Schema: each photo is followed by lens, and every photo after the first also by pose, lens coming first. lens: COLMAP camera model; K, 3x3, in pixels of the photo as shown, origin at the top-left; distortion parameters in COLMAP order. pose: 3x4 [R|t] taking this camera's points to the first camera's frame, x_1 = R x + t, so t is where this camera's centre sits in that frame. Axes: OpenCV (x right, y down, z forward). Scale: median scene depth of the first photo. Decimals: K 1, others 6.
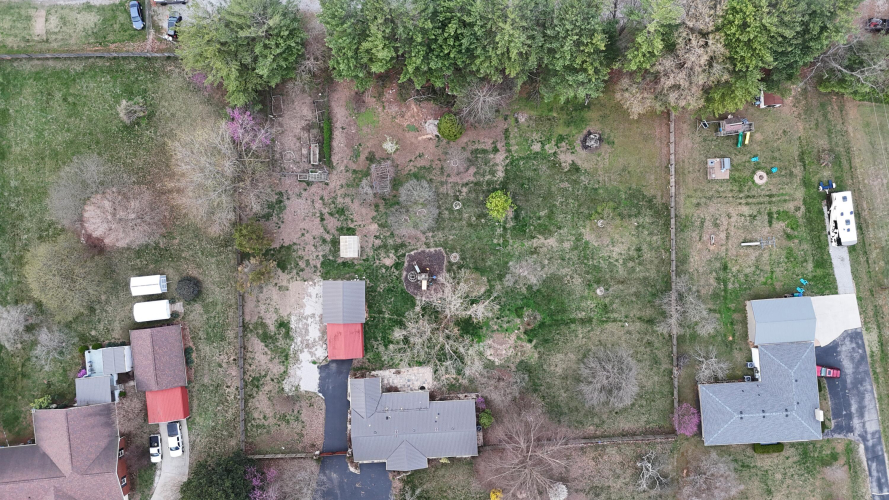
lens RADIAL K [[653.9, 0, 446.6], [0, 653.9, 246.4], [0, 0, 1]] dist [0.089509, -0.102140]
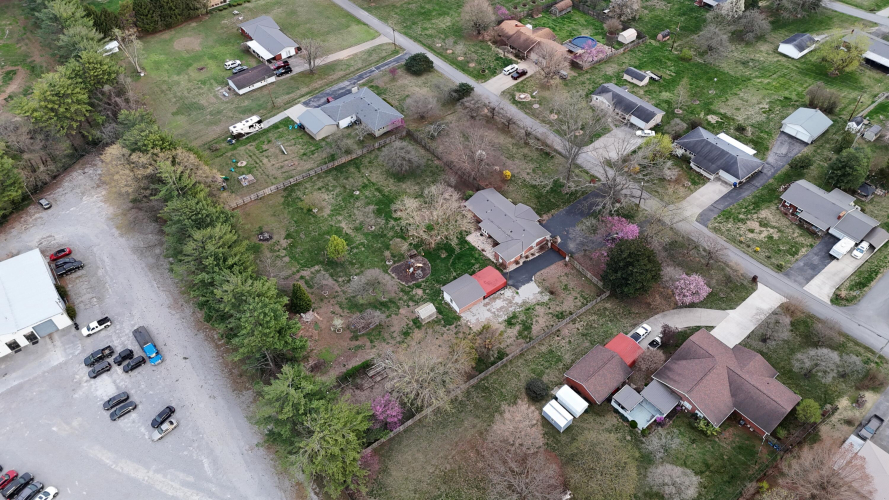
lens RADIAL K [[653.9, 0, 446.6], [0, 653.9, 246.4], [0, 0, 1]] dist [0.089509, -0.102140]
pose [[-0.577196, -0.577898, 0.576956, -0.807893], [0.816383, -0.424841, 0.391188, -0.396078], [0.019048, 0.696810, 0.717003, 0.025162]]
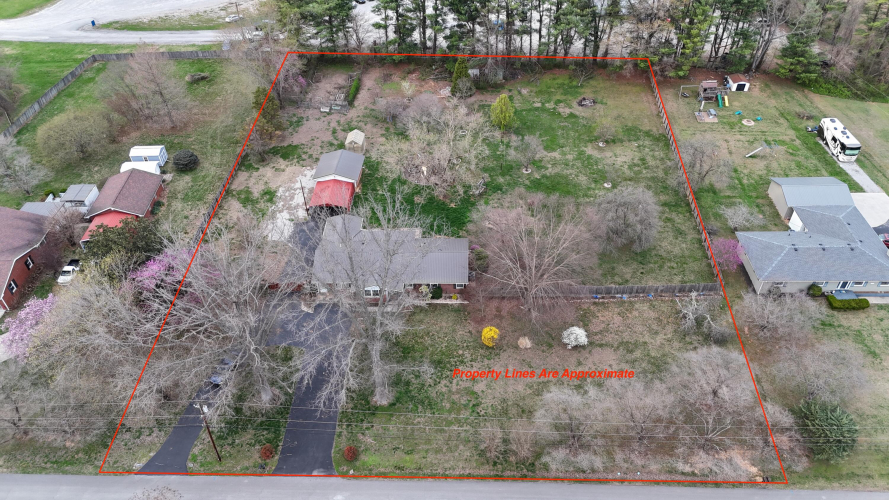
lens RADIAL K [[653.9, 0, 446.6], [0, 653.9, 246.4], [0, 0, 1]] dist [0.089509, -0.102140]
pose [[0.996381, 0.061848, -0.058308, 0.062756], [-0.084624, 0.657403, -0.748773, 0.854674], [-0.007978, 0.750997, 0.660257, 0.441328]]
